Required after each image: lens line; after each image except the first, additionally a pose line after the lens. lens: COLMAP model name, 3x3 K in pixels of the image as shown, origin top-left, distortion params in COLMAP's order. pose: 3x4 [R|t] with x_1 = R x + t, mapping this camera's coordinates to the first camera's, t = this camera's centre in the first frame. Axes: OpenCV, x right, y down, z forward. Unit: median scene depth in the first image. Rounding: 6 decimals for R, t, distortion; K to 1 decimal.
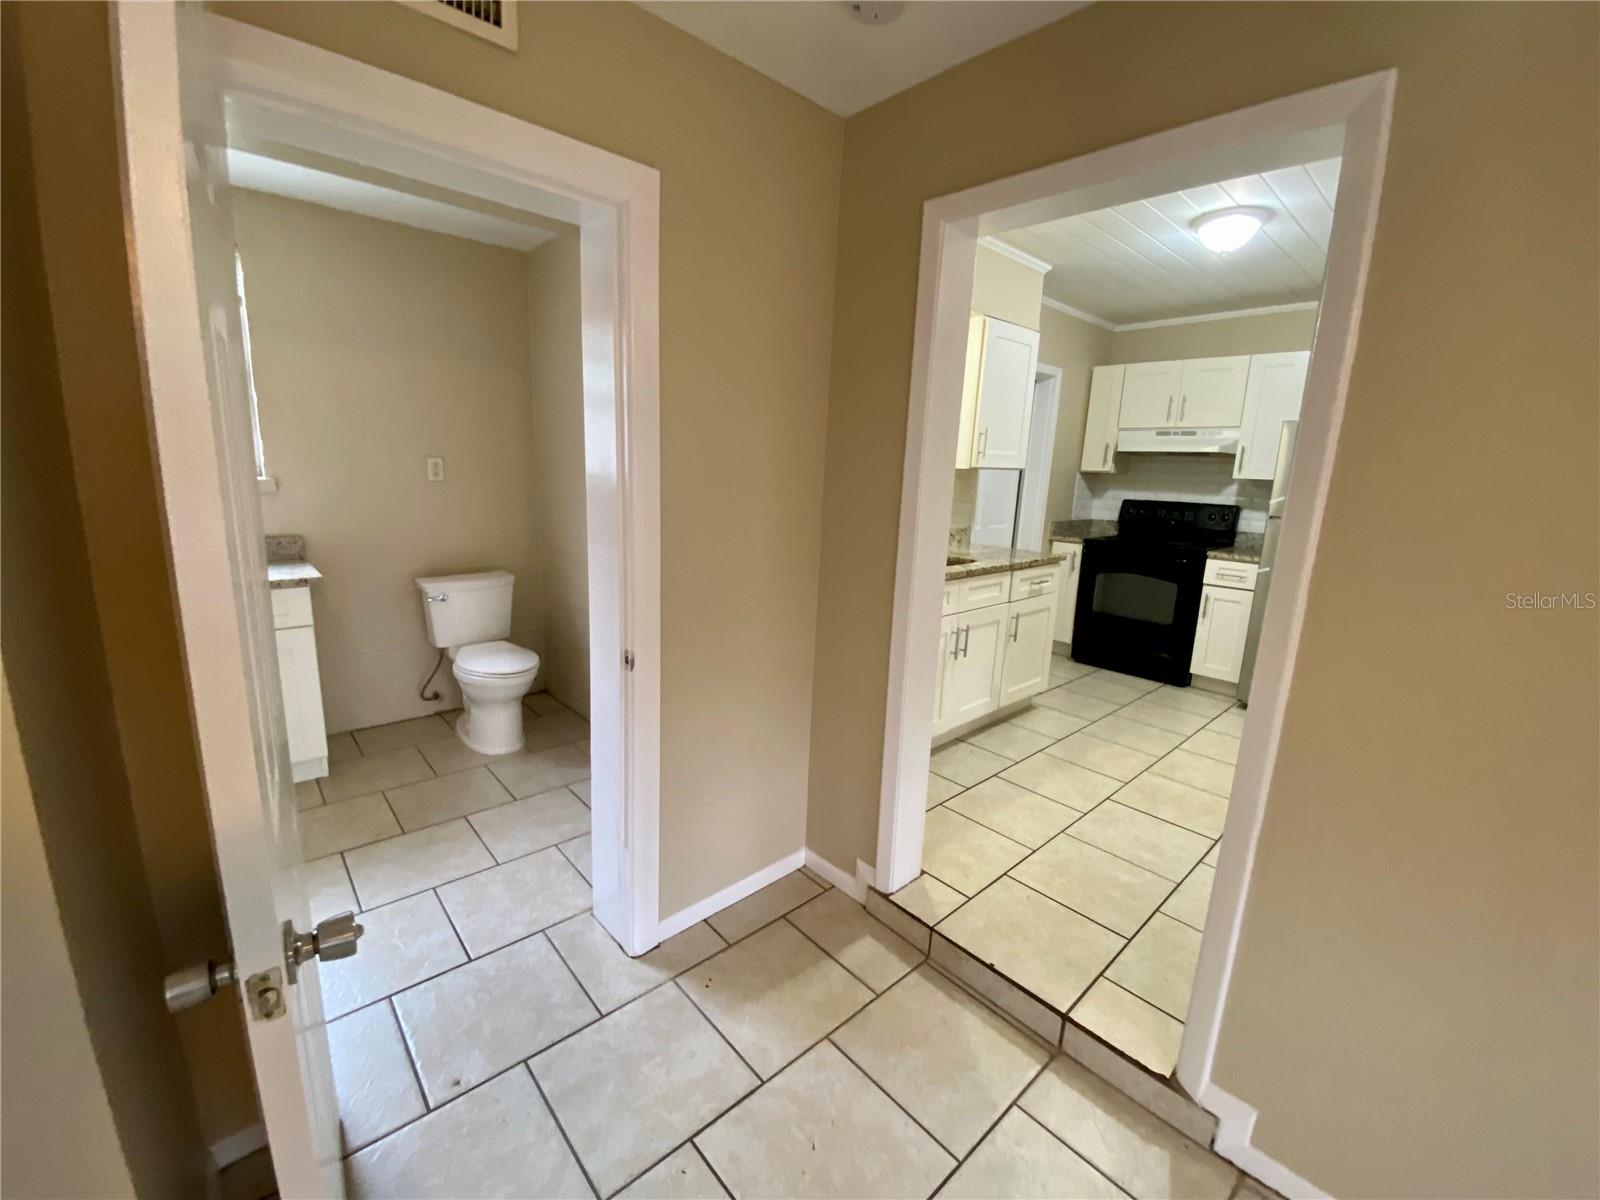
lens RADIAL K [[649.4, 0, 797.3], [0, 649.4, 592.9], [0, 0, 1]] dist [0.035896, -0.030515]
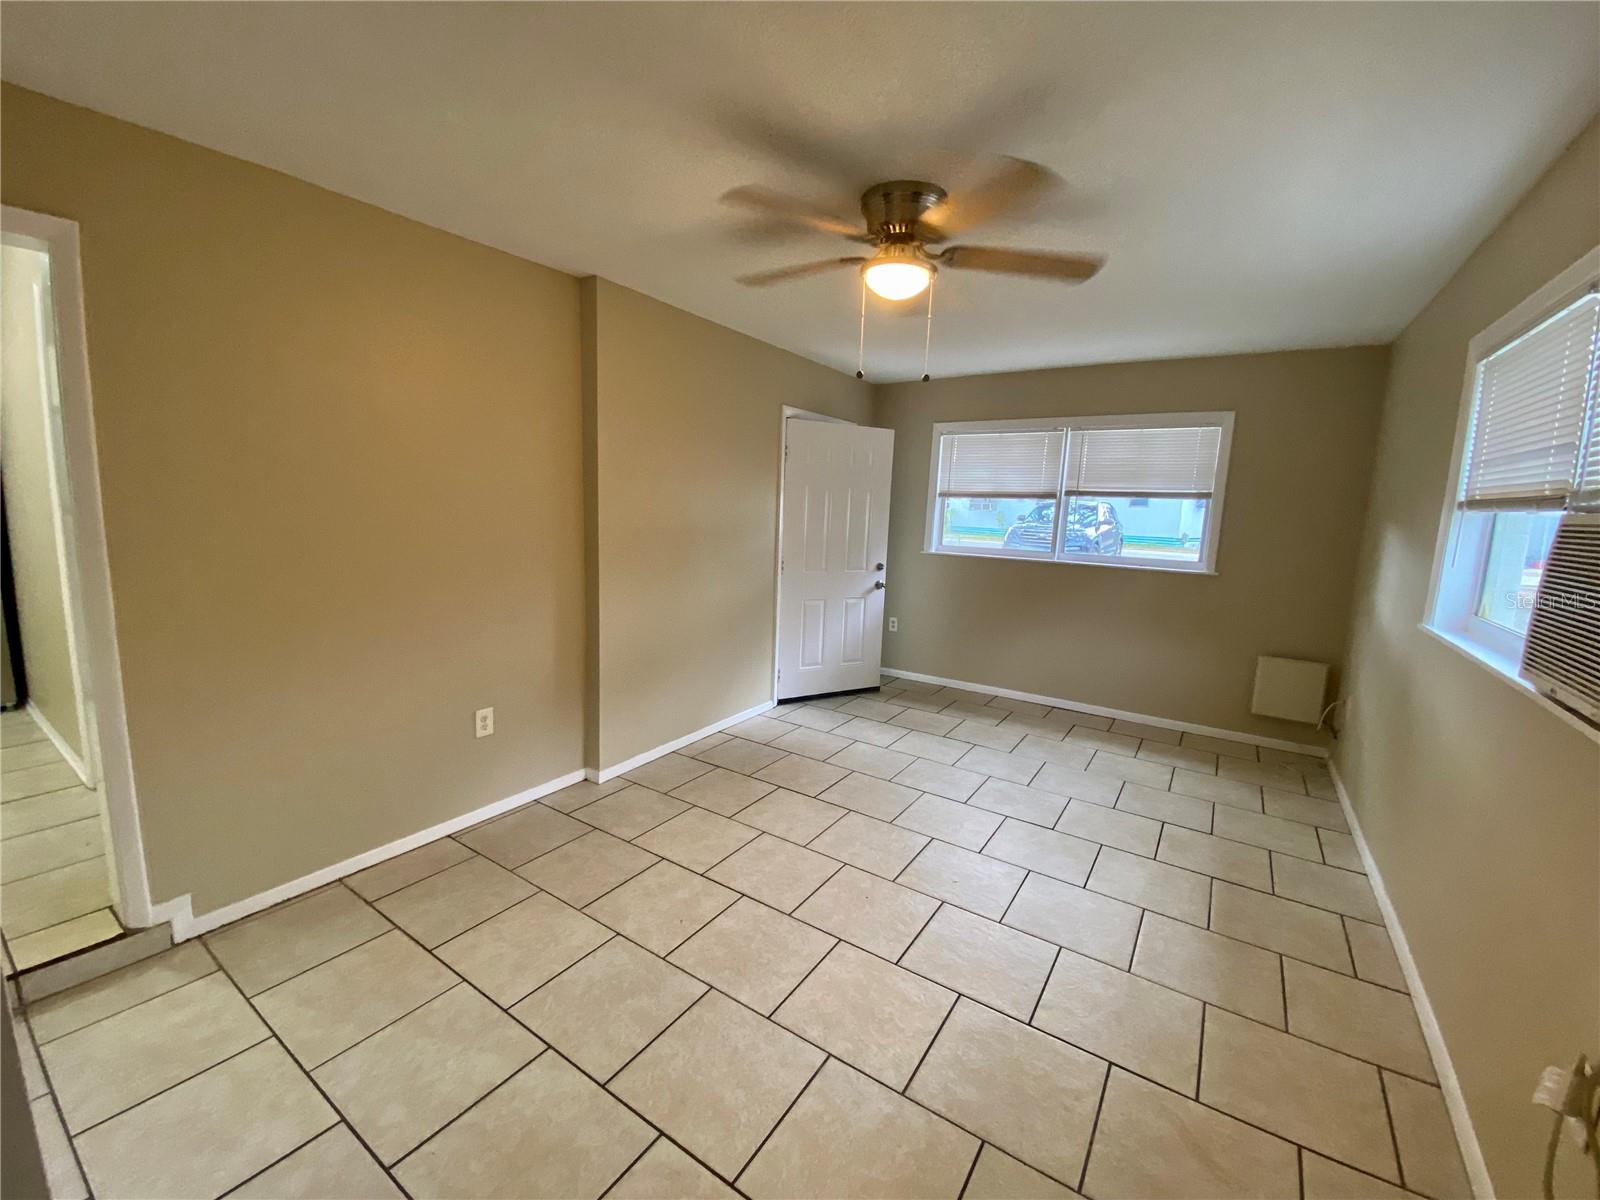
lens RADIAL K [[649.4, 0, 797.3], [0, 649.4, 592.9], [0, 0, 1]] dist [0.035896, -0.030515]
pose [[-0.248694, -0.185659, 0.950622, -0.319360], [0.144232, 0.963416, 0.225890, -0.003156], [-0.957783, 0.193288, -0.212818, -0.053585]]
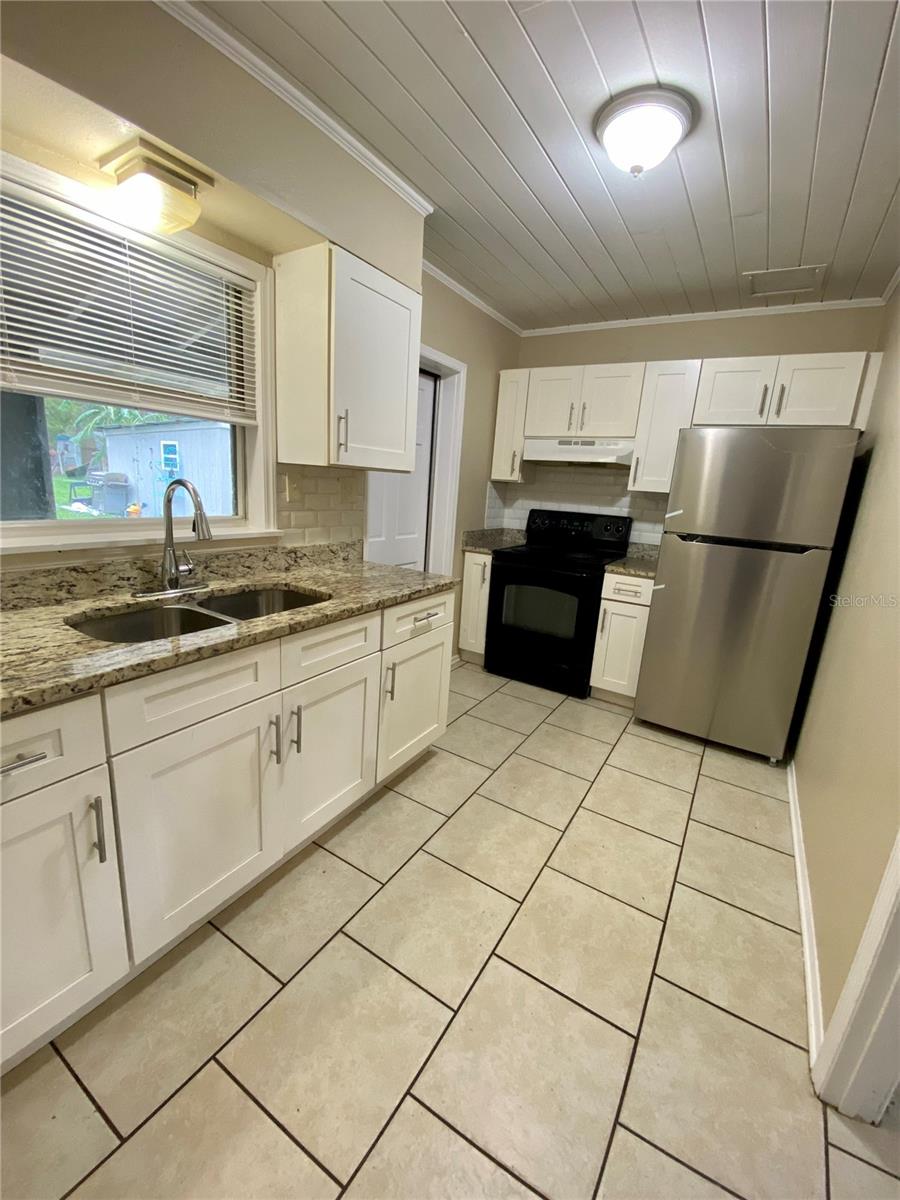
lens RADIAL K [[486.8, 0, 455.4], [0, 486.8, 596.5], [0, 0, 1]] dist [0.029183, -0.026281]
pose [[0.960224, -0.035051, 0.277023, 0.208610], [0.020624, 0.998283, 0.054822, -0.061800], [-0.278469, -0.046928, 0.959298, 0.365416]]
